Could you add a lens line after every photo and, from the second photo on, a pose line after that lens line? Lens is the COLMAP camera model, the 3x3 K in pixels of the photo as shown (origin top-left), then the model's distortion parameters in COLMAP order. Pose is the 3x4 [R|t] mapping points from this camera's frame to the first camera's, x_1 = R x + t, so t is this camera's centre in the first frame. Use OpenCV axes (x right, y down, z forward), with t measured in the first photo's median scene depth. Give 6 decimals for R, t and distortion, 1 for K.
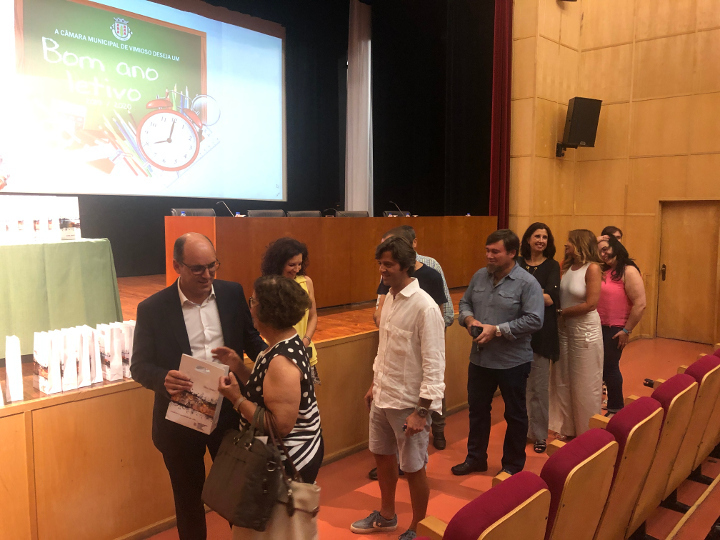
lens RADIAL K [[572.3, 0, 344.3], [0, 572.3, 270.3], [0, 0, 1]] dist [0.009973, -0.003870]
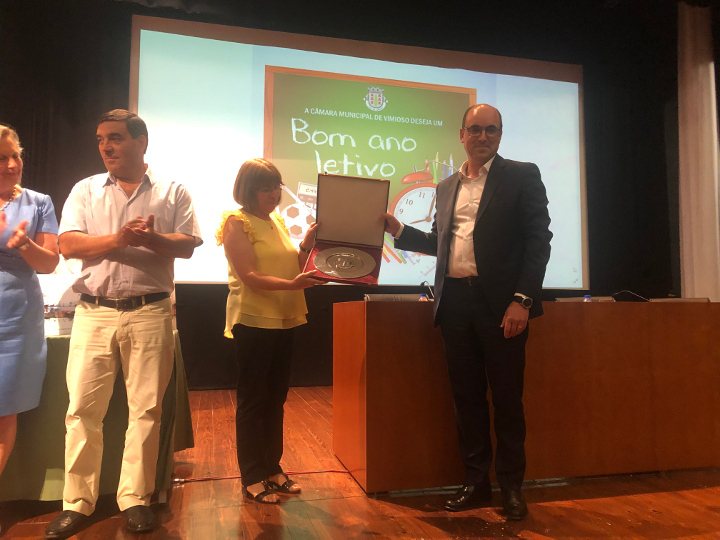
lens RADIAL K [[572.3, 0, 344.3], [0, 572.3, 270.3], [0, 0, 1]] dist [0.009973, -0.003870]
pose [[0.861400, -0.038594, -0.506459, 0.003489], [-0.046364, 0.986972, -0.154068, -0.023854], [0.505807, 0.156195, 0.848388, 0.267048]]
